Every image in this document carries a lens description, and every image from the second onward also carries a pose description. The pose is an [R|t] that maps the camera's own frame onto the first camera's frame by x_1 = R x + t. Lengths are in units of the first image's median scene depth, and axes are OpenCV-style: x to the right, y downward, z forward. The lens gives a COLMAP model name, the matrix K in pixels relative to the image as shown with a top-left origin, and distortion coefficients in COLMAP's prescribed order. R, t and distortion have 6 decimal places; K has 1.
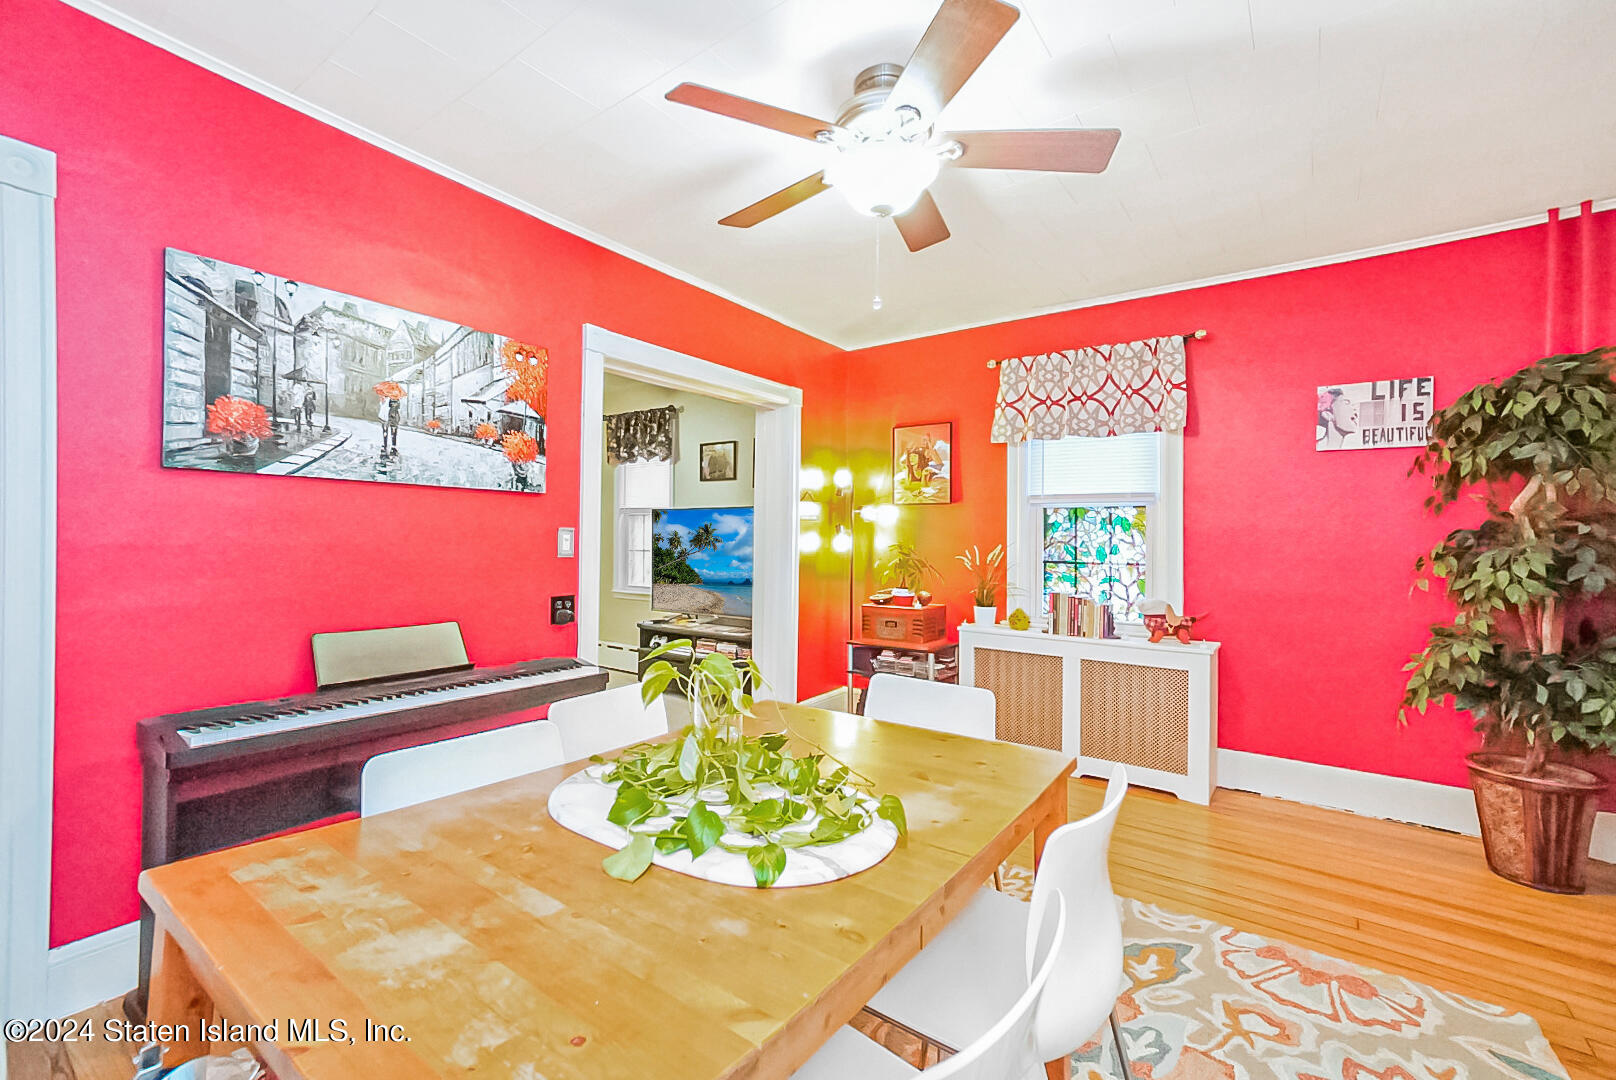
lens RADIAL K [[695.3, 0, 796.1], [0, 695.3, 533.4], [0, 0, 1]] dist [-0.010214, 0.011133]
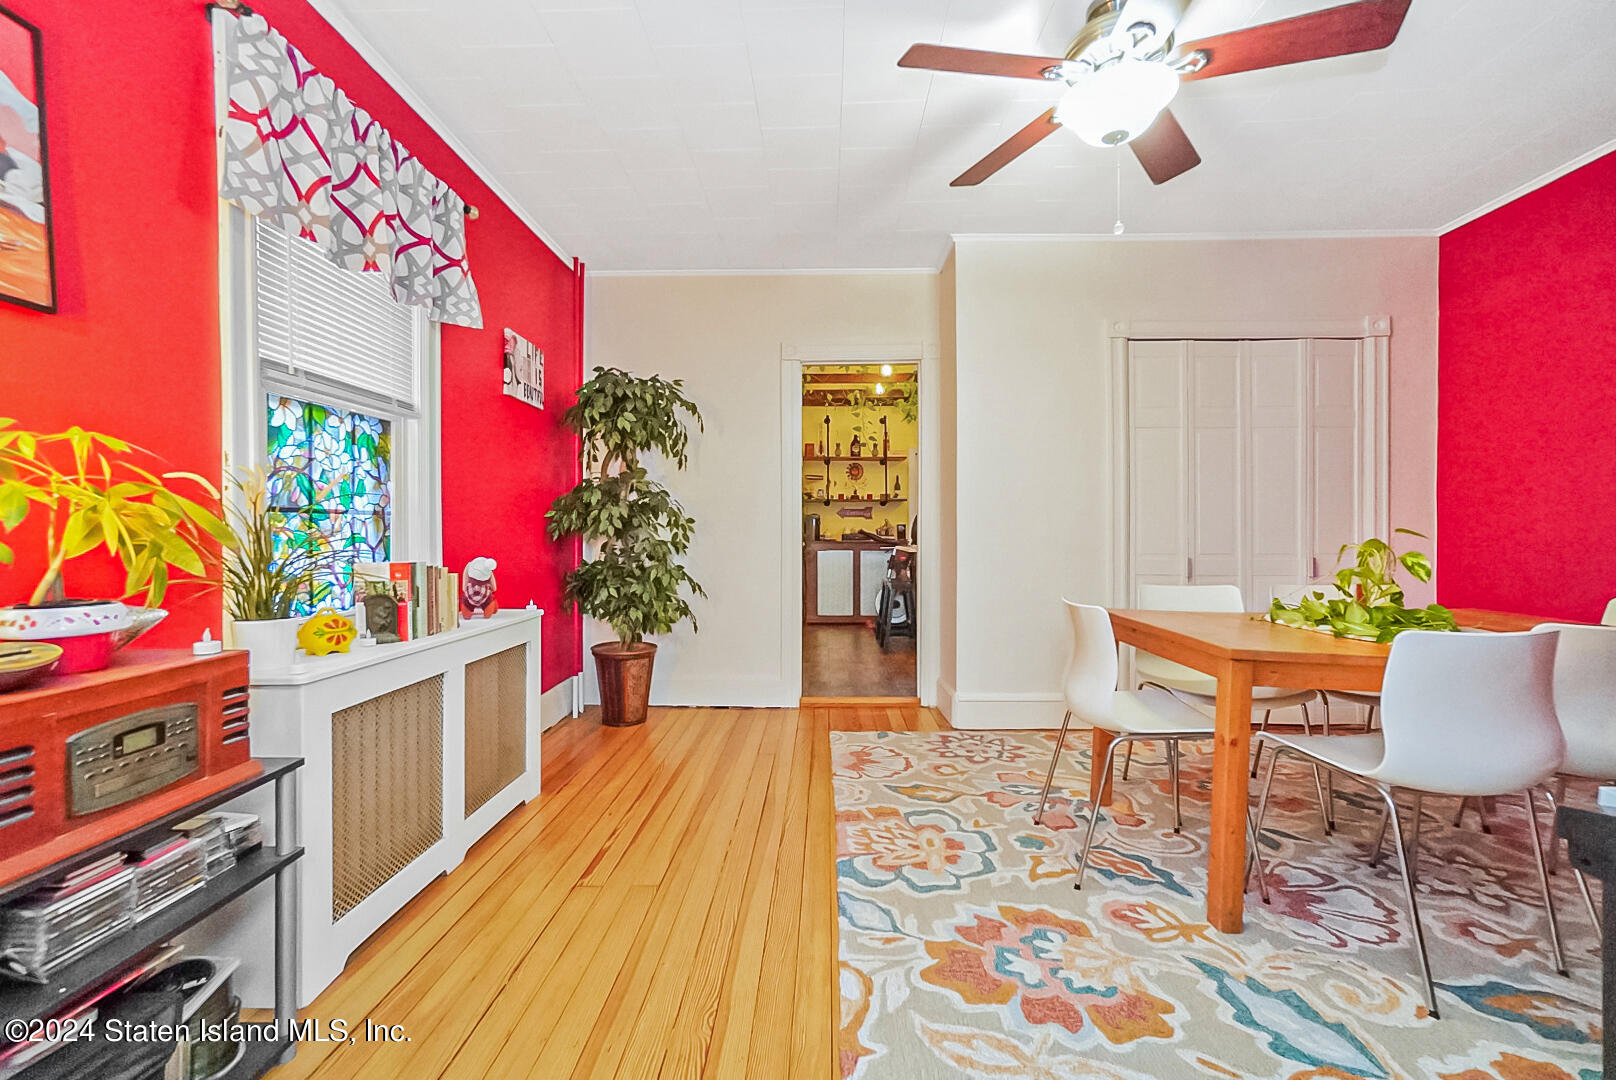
lens RADIAL K [[695.3, 0, 794.1], [0, 695.3, 535.2], [0, 0, 1]] dist [-0.010214, 0.011133]
pose [[-0.564034, -0.015229, 0.825611, -0.247869], [-0.009103, 0.999884, 0.012225, 0.055566], [-0.825701, -0.000620, -0.564107, 1.083507]]
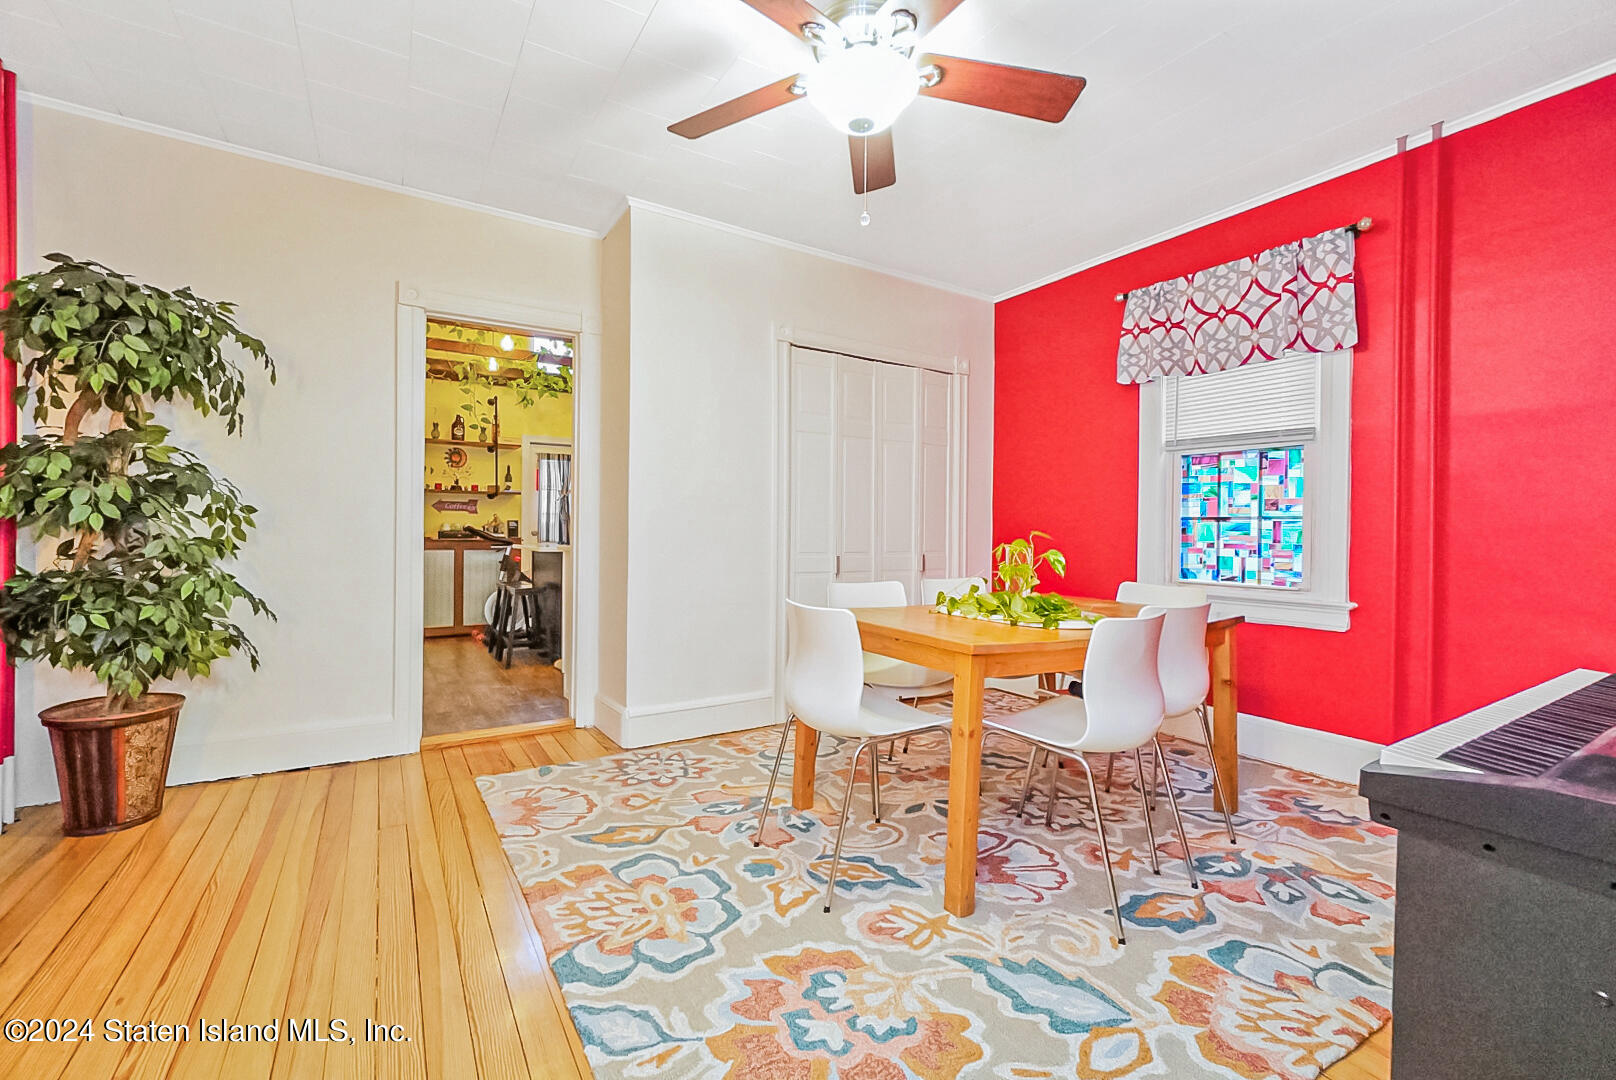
lens RADIAL K [[695.3, 0, 793.4], [0, 695.3, 534.4], [0, 0, 1]] dist [-0.010214, 0.011133]
pose [[-0.925273, -0.022243, 0.378649, -0.093225], [-0.022223, 0.999743, 0.004424, 0.058321], [-0.378650, -0.004322, -0.925530, 1.076326]]
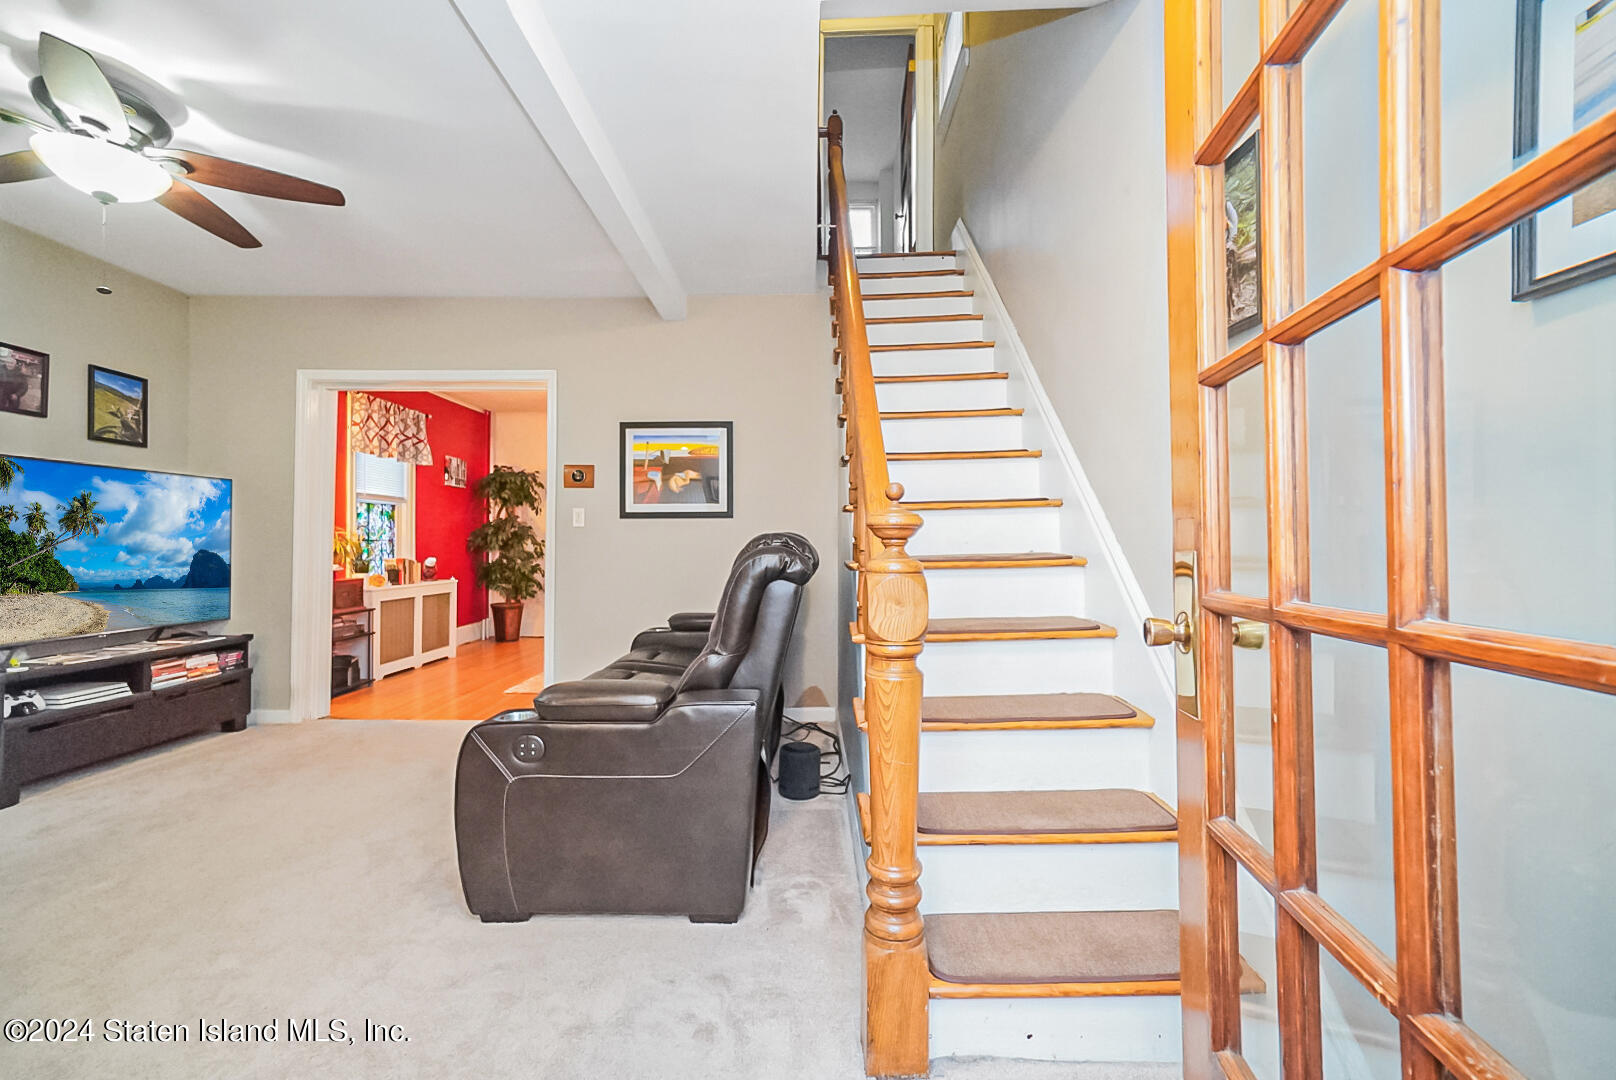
lens RADIAL K [[695.3, 0, 798.3], [0, 695.3, 529.7], [0, 0, 1]] dist [-0.010214, 0.011133]
pose [[-0.585403, 0.005971, 0.810720, -1.451868], [-0.007731, 0.999886, -0.012946, 0.034331], [-0.810705, -0.013846, -0.585291, 1.223566]]
